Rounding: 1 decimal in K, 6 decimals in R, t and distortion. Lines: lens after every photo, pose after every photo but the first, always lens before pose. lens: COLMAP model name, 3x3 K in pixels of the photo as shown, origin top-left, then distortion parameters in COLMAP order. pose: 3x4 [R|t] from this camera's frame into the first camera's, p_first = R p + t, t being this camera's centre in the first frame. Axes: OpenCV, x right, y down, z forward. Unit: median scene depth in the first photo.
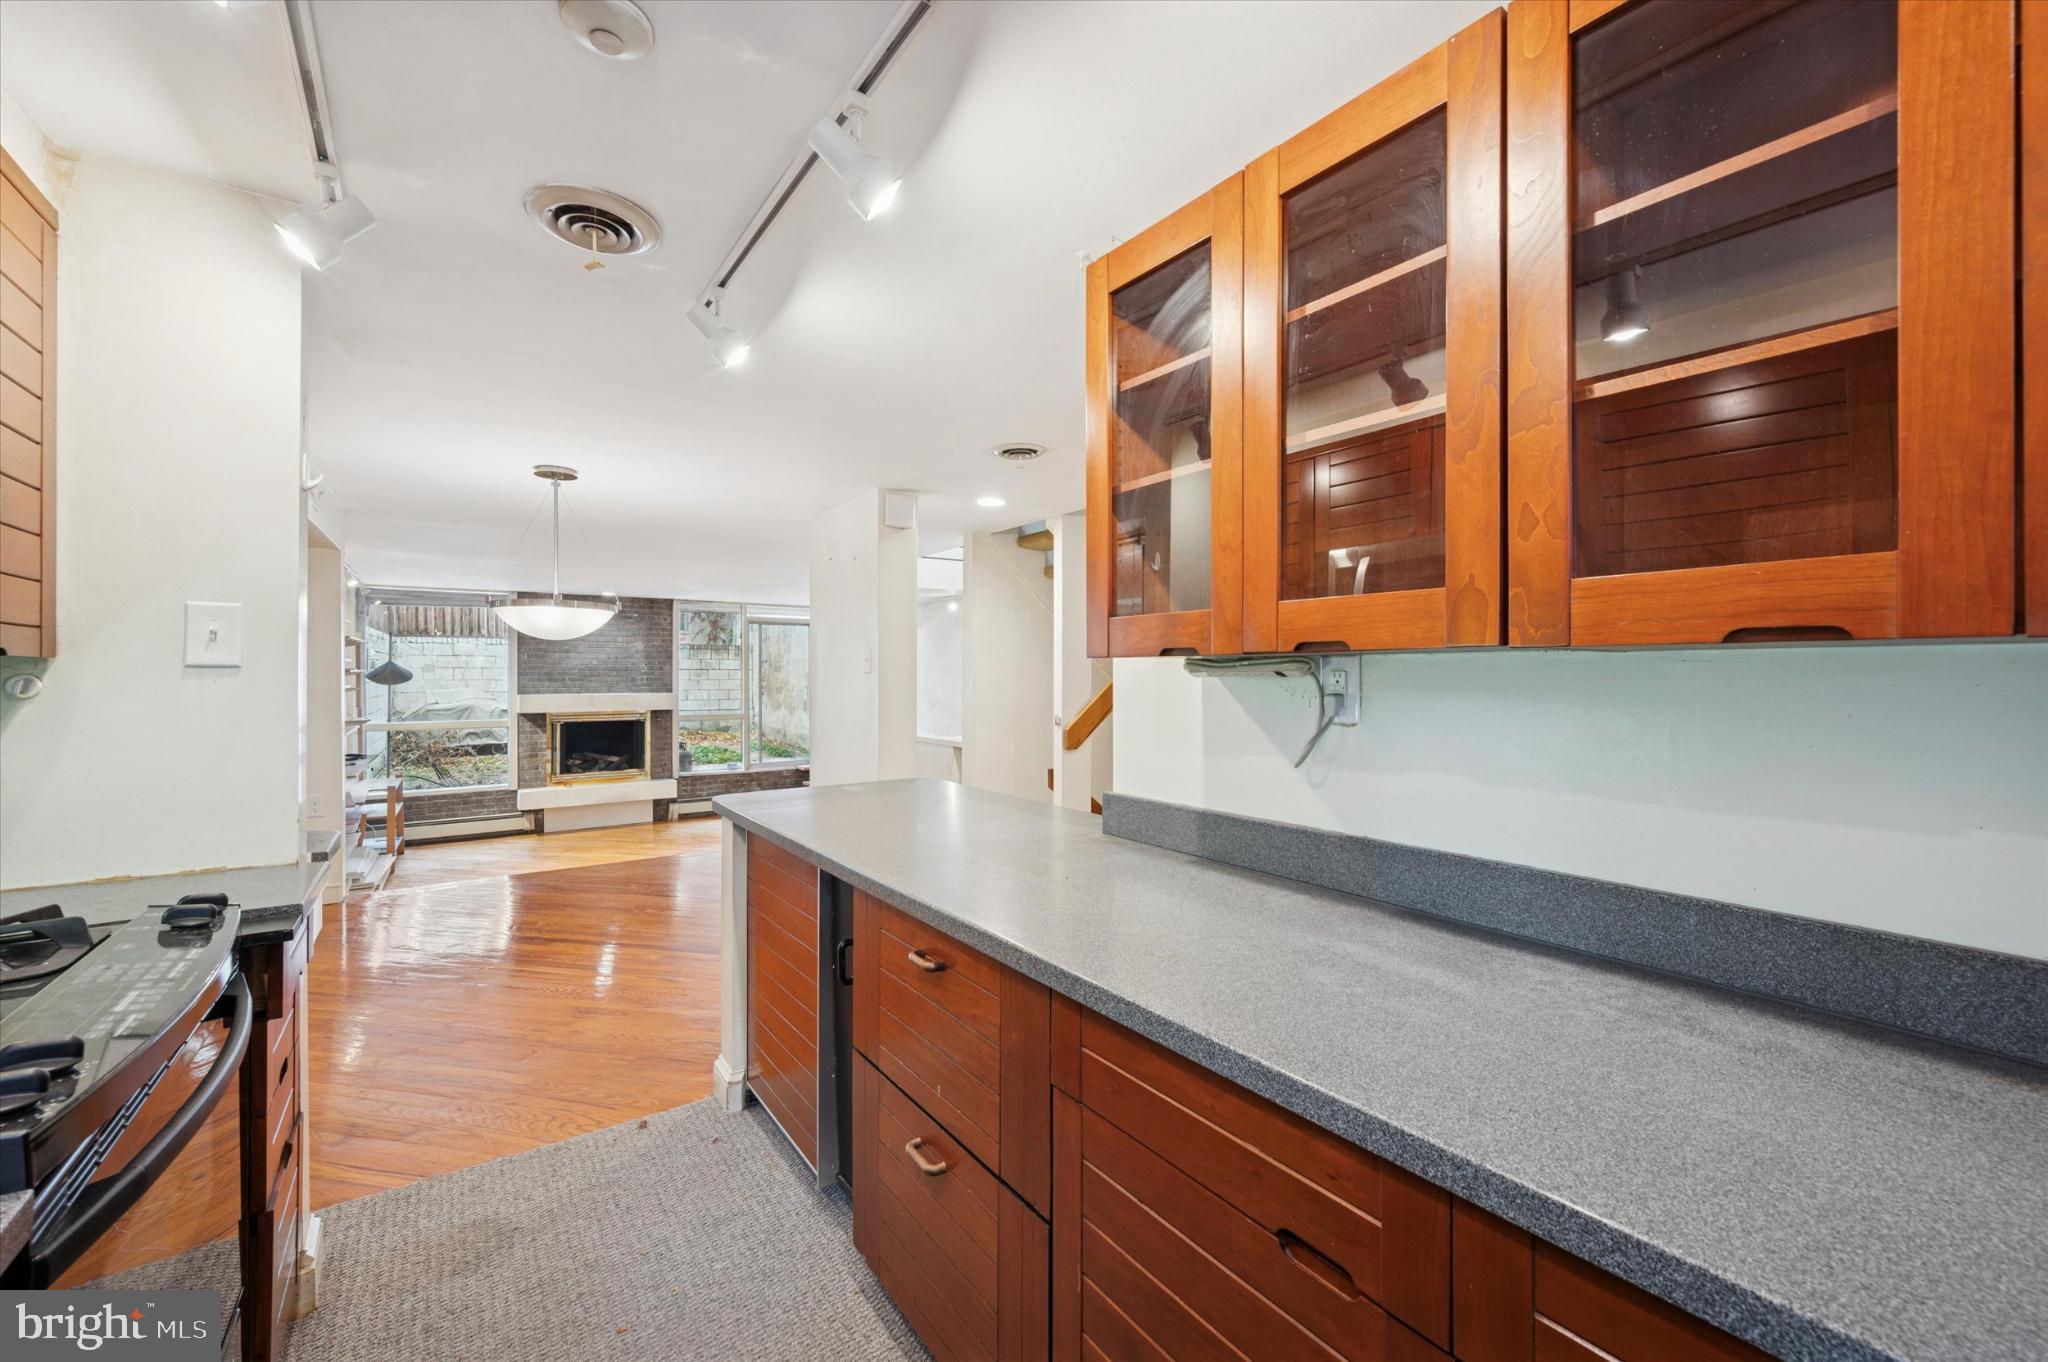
lens RADIAL K [[803.8, 0, 1025.9], [0, 803.8, 678.5], [0, 0, 1]] dist [-0.008127, 0.000058]
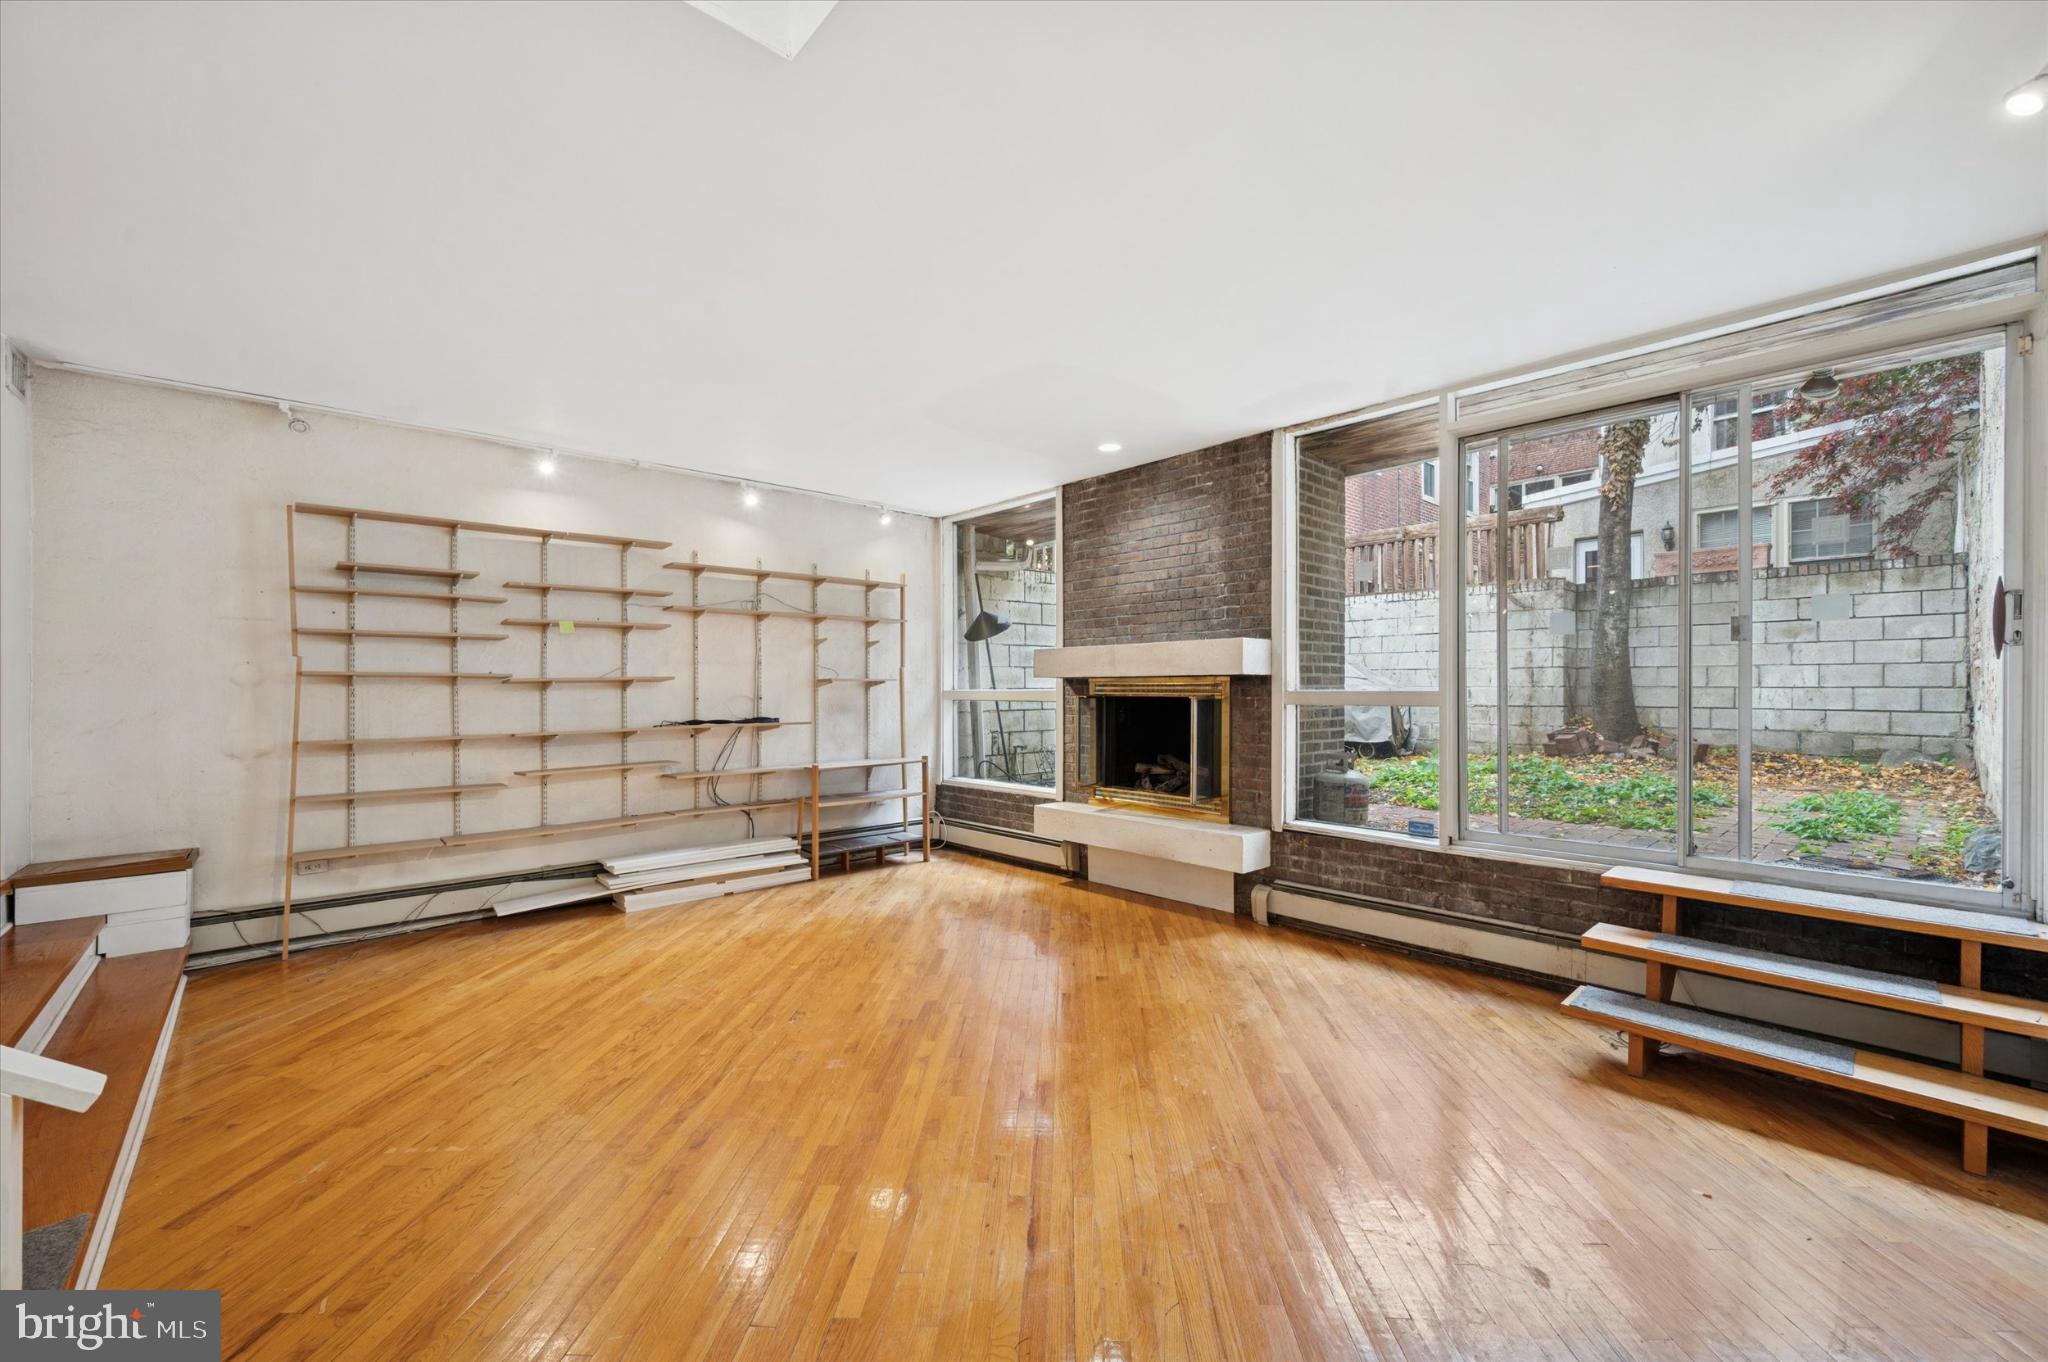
lens RADIAL K [[803.8, 0, 1026.6], [0, 803.8, 688.5], [0, 0, 1]] dist [-0.008127, 0.000058]
pose [[0.129156, 0.002515, -0.991621, -0.014115], [-0.002032, 0.999995, 0.002271, 0.045716], [0.991622, 0.001722, 0.129161, 0.831666]]
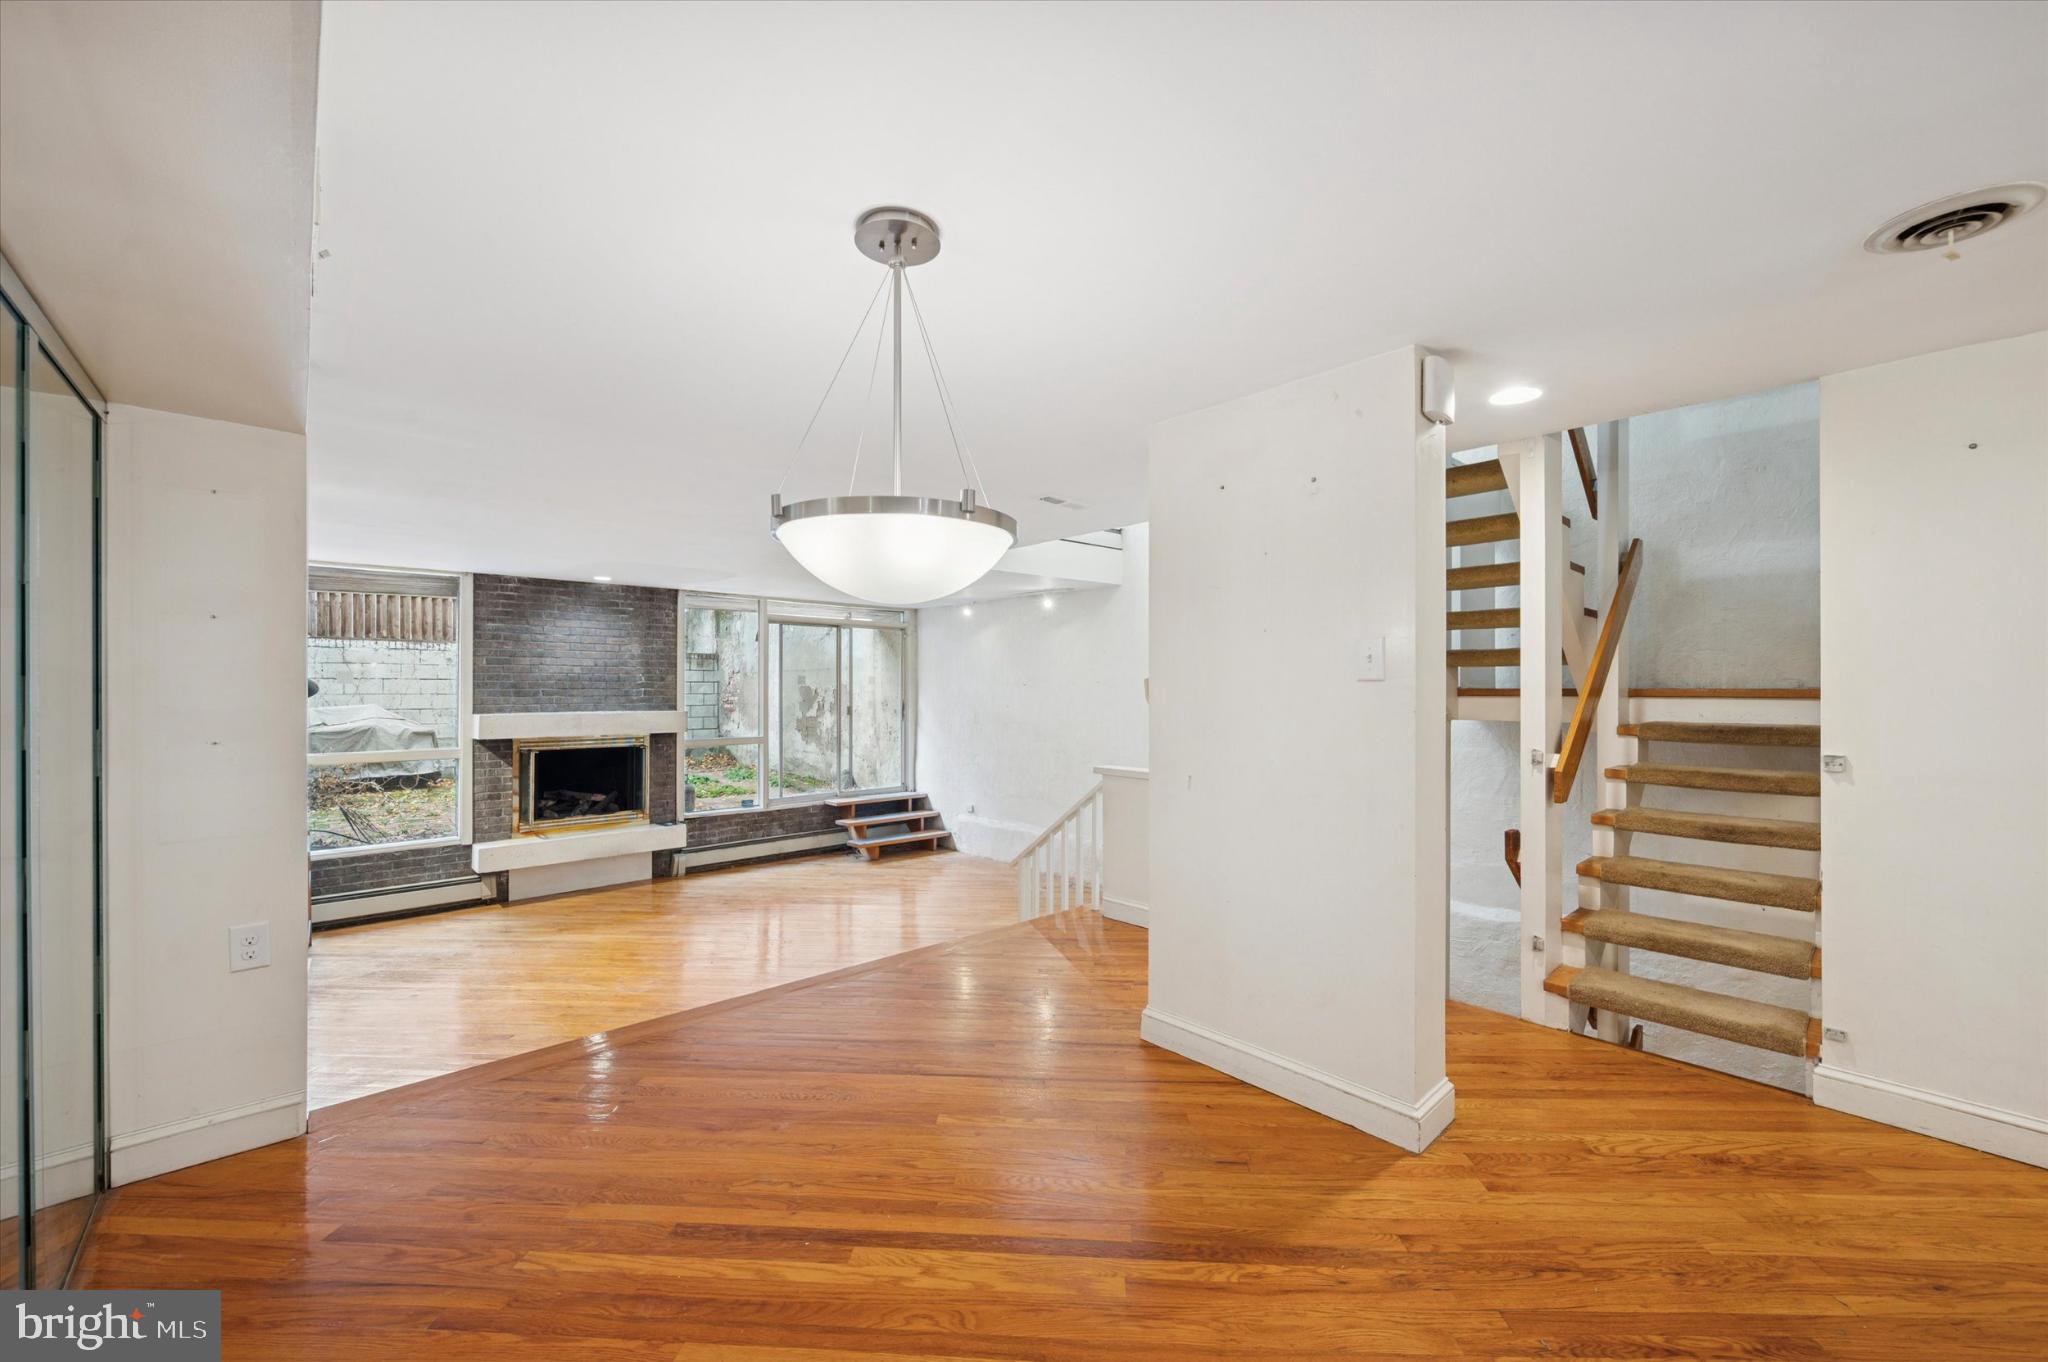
lens RADIAL K [[803.8, 0, 1022.4], [0, 803.8, 686.9], [0, 0, 1]] dist [-0.008127, 0.000058]
pose [[0.992406, 0.001746, 0.122995, -0.212210], [-0.000743, 0.999966, -0.008202, 0.001084], [-0.123005, 0.008048, 0.992373, 0.199933]]
